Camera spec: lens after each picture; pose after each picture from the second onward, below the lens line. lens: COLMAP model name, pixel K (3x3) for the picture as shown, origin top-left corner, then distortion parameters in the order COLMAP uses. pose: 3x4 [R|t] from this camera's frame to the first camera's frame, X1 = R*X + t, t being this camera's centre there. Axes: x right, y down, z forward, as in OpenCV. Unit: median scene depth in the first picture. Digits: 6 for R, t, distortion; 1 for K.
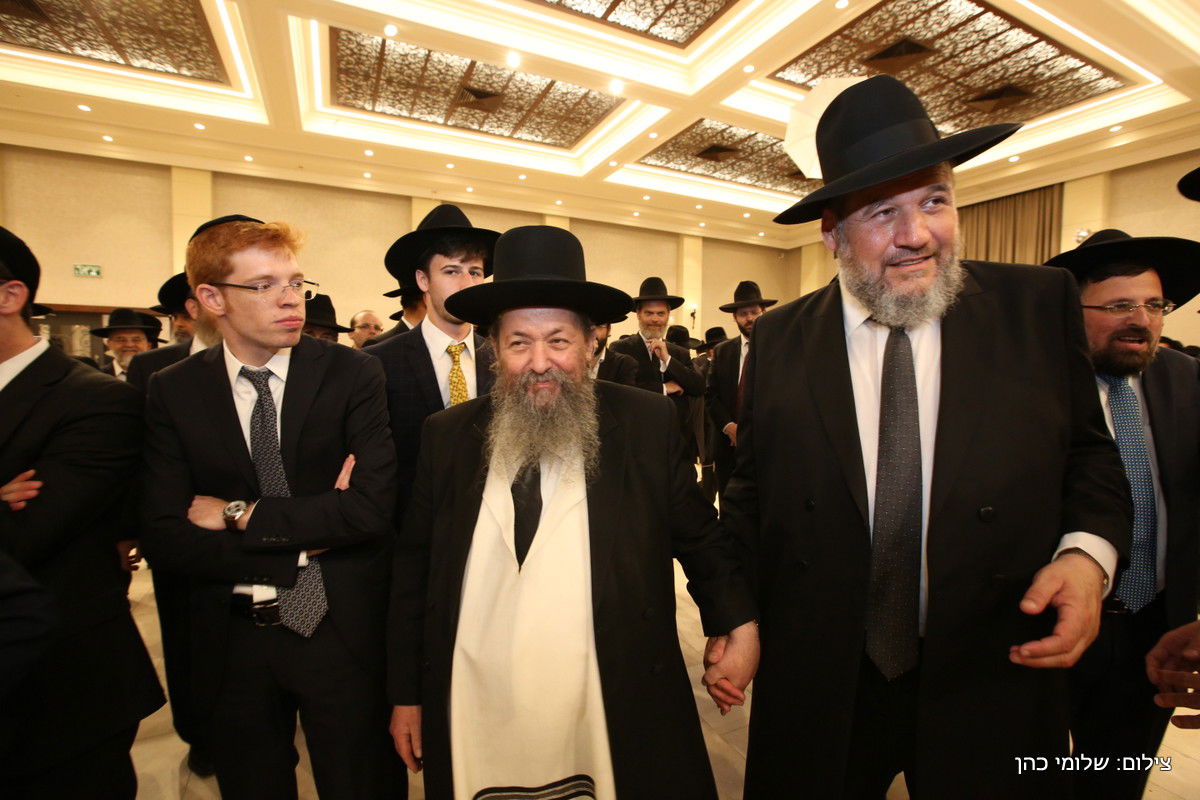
lens RADIAL K [[549.8, 0, 602.4], [0, 549.8, 389.5], [0, 0, 1]] dist [-0.049490, 0.016994]
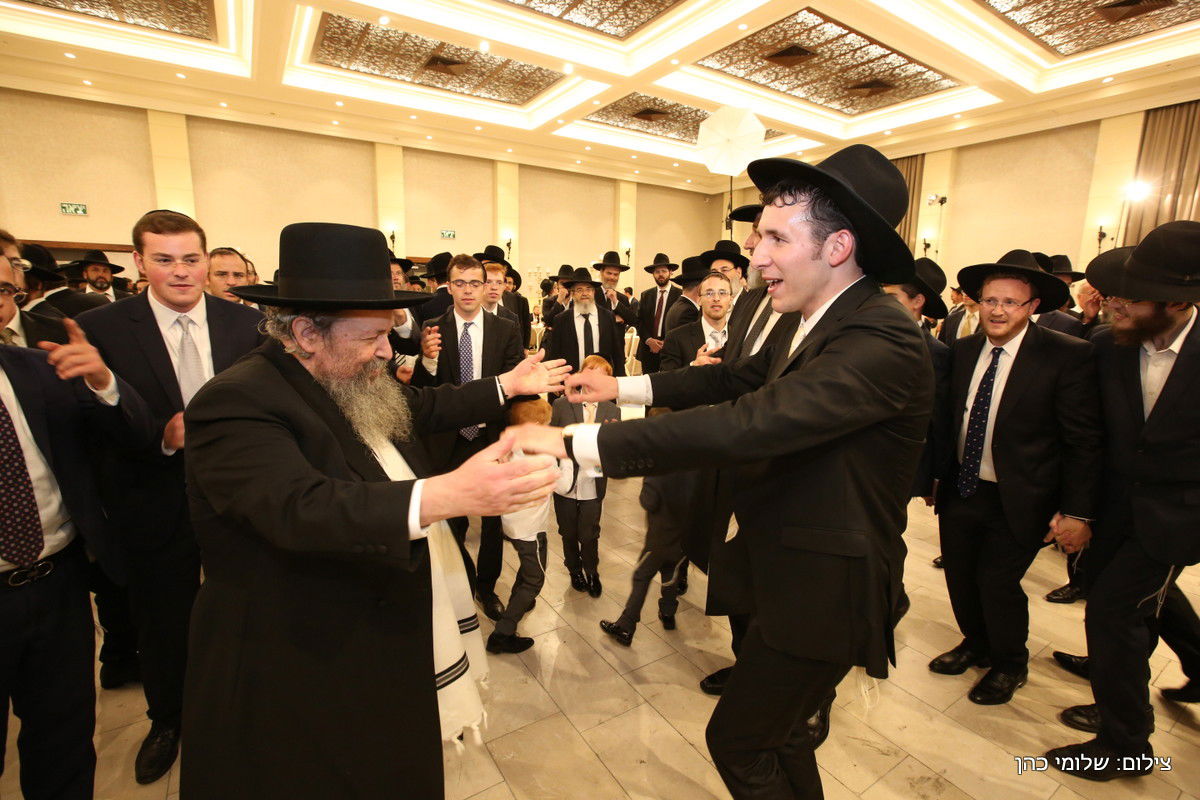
lens RADIAL K [[549.8, 0, 602.4], [0, 549.8, 389.5], [0, 0, 1]] dist [-0.049490, 0.016994]
pose [[0.992868, -0.013455, 0.118458, -0.044152], [-0.001495, 0.992128, 0.125217, 0.002302], [-0.119210, -0.124501, 0.985032, -0.253570]]
